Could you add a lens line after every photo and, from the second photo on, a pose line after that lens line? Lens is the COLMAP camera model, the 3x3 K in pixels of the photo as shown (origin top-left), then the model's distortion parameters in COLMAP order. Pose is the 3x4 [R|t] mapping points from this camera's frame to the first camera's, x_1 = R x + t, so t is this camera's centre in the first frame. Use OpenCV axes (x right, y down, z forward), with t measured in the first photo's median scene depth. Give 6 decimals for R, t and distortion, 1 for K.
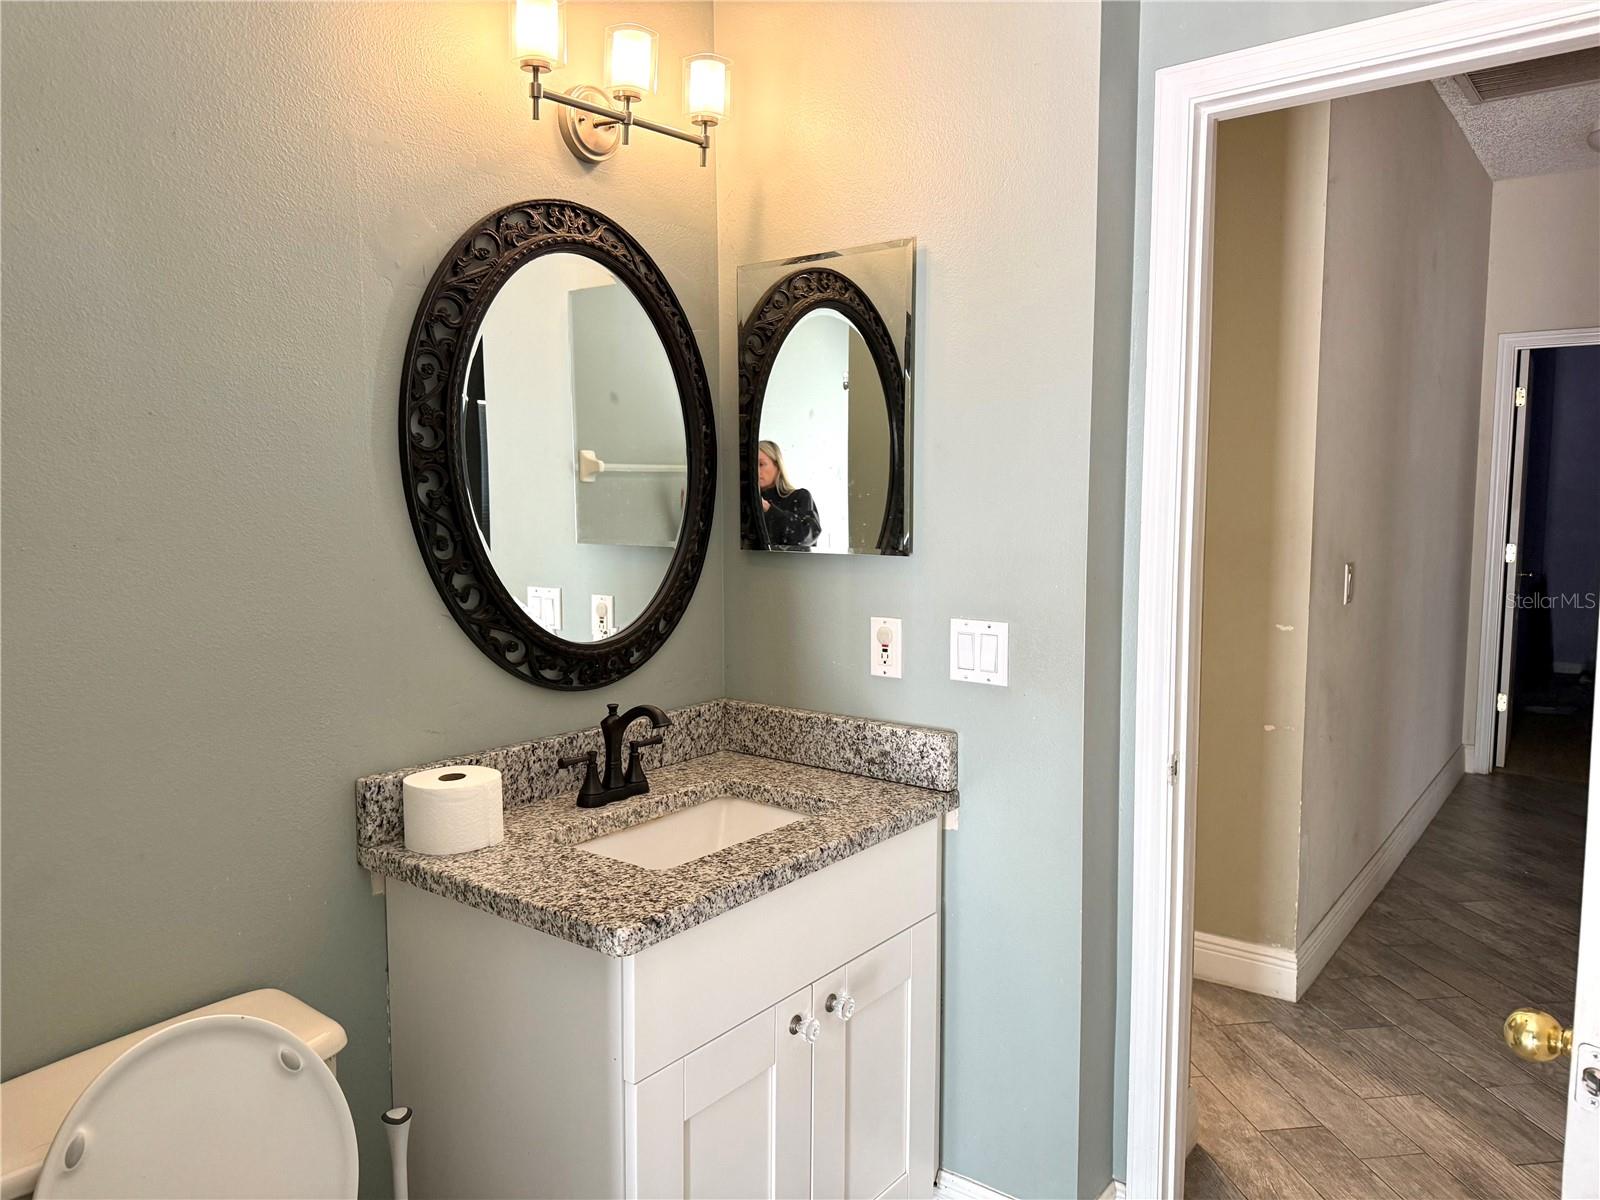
lens RADIAL K [[1131.0, 0, 803.2], [0, 1131.0, 605.9], [0, 0, 1]] dist [0.107274, -0.187596]
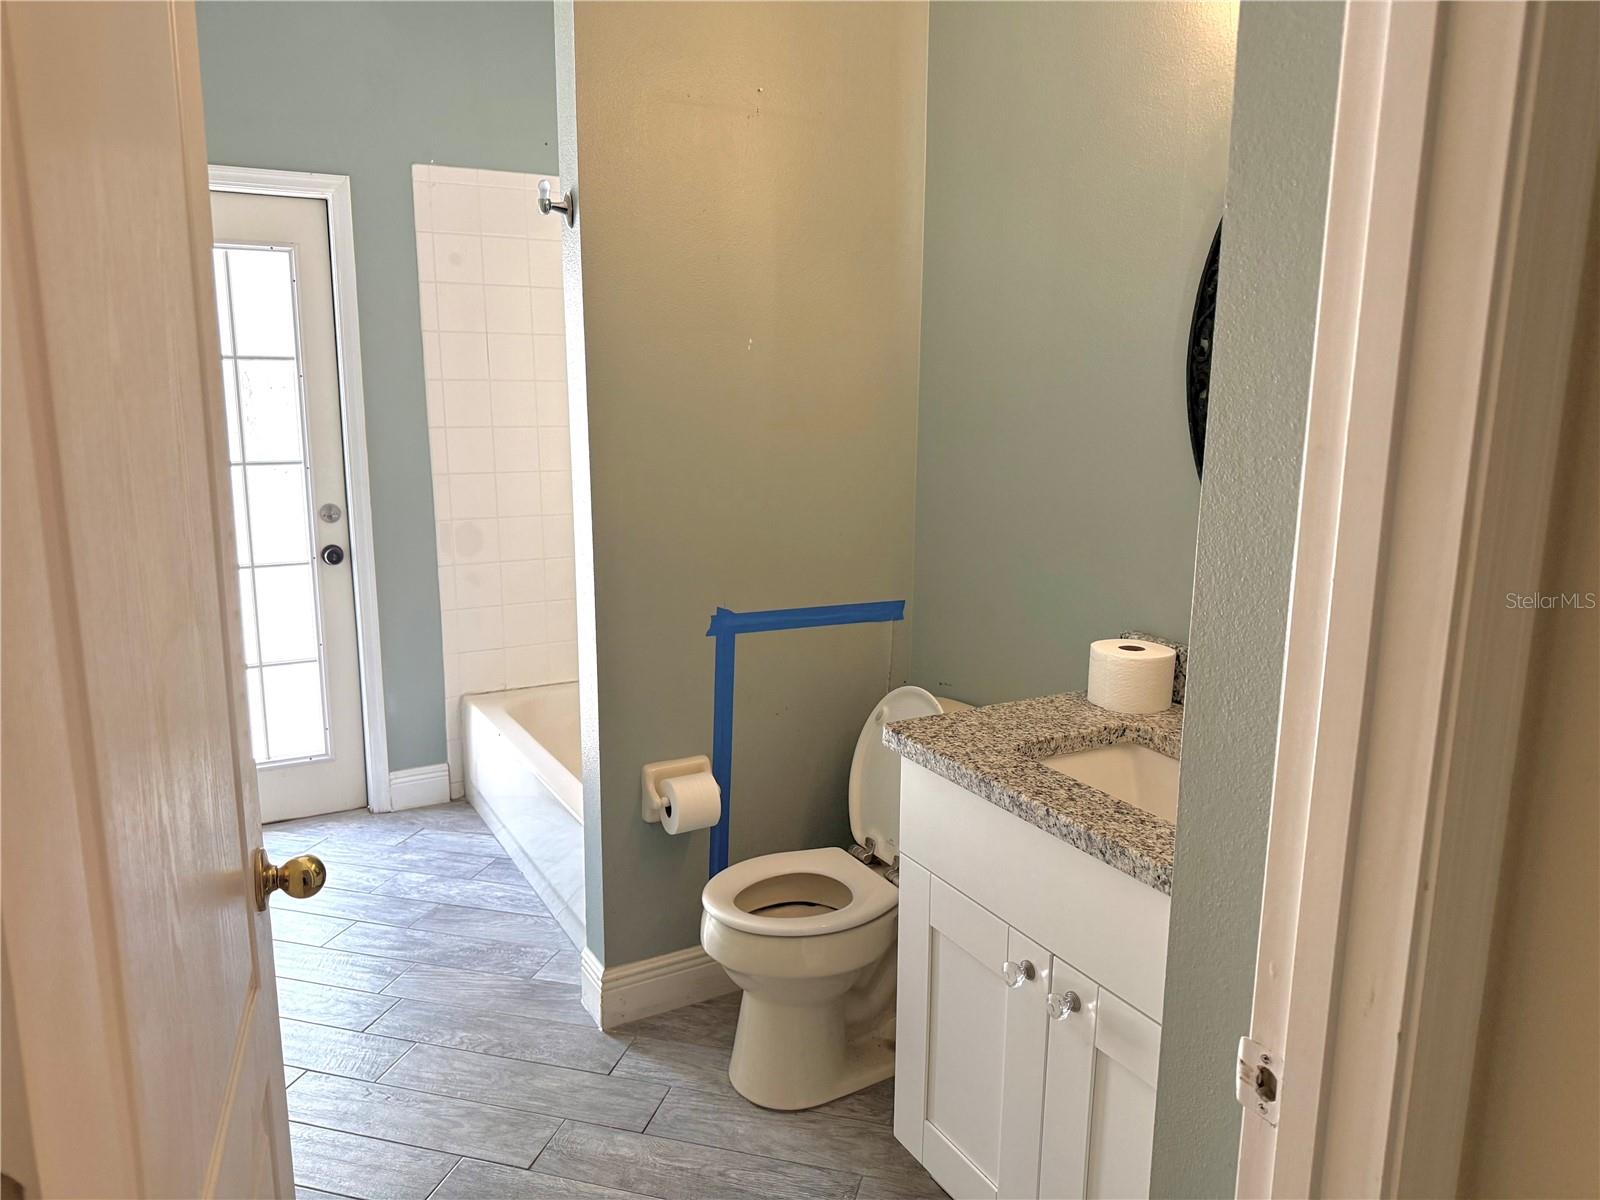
lens RADIAL K [[1131.0, 0, 803.2], [0, 1131.0, 605.9], [0, 0, 1]] dist [0.107274, -0.187596]
pose [[-0.389555, 0.189934, -0.901206, 0.917996], [-0.103208, 0.963339, 0.247641, -0.154059], [0.915202, 0.189482, -0.355671, 1.164859]]
